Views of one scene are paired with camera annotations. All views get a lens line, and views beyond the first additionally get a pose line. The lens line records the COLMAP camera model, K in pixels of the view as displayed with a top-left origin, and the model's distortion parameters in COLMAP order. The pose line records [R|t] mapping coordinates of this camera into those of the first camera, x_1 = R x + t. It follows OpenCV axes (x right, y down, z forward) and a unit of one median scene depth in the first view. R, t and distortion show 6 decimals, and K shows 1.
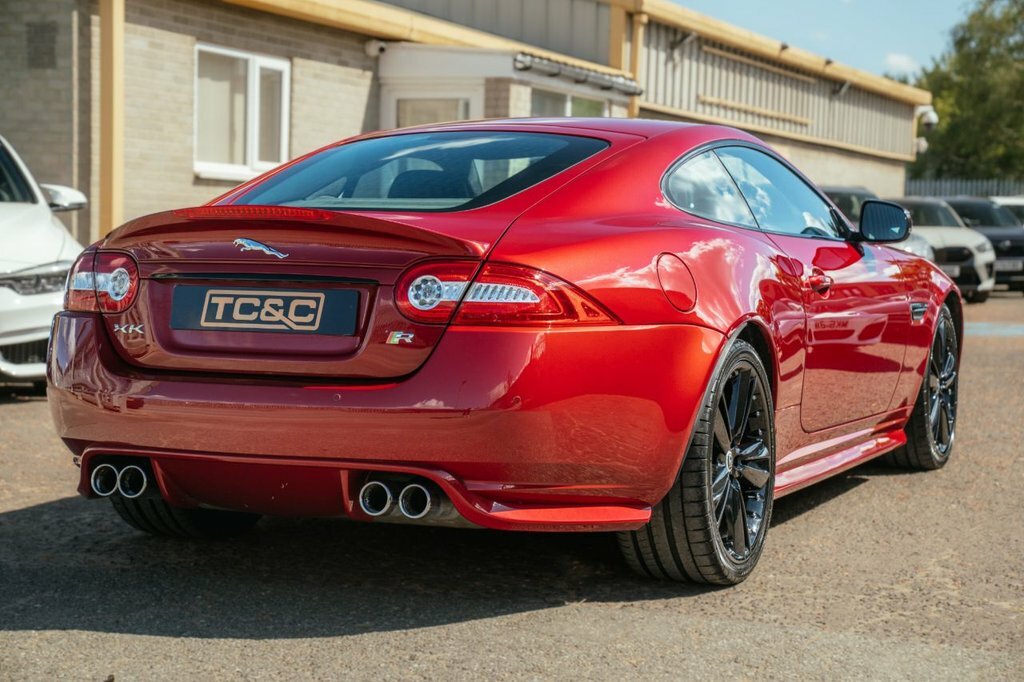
lens RADIAL K [[2283.7, 0, 532.1], [0, 2283.7, 380.9], [0, 0, 1]] dist [0.525311, 0.000000]
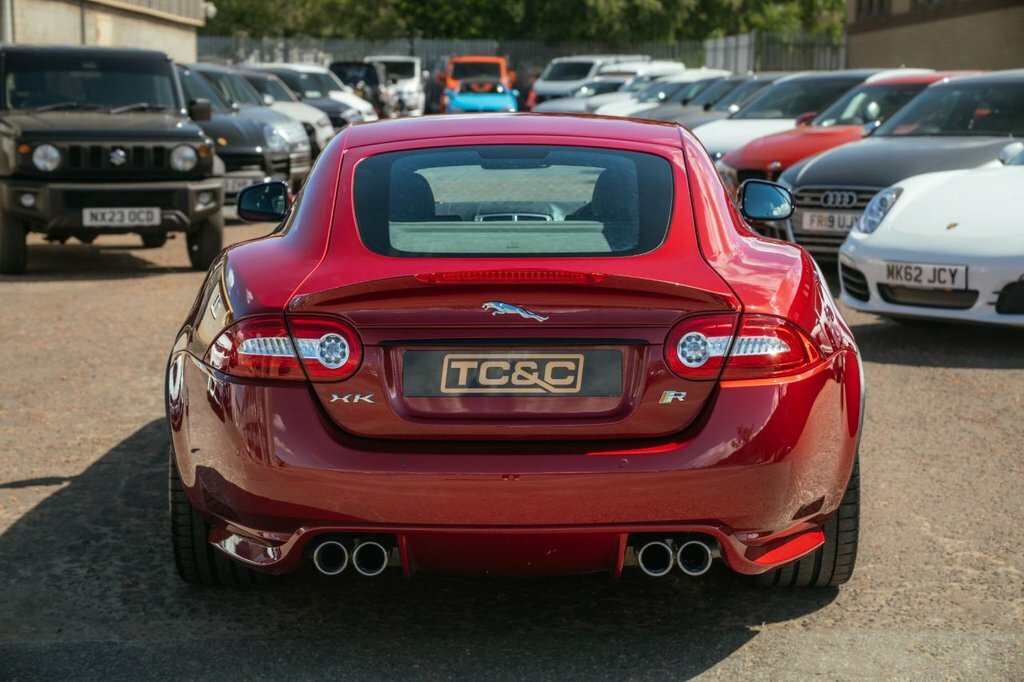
lens RADIAL K [[2283.7, 0, 511.1], [0, 2283.7, 337.0], [0, 0, 1]] dist [0.525311, 0.000000]
pose [[0.910571, -0.067983, 0.407723, -0.512063], [0.041092, 0.996384, 0.074364, -0.118387], [-0.411304, -0.050959, 0.910072, 0.121004]]
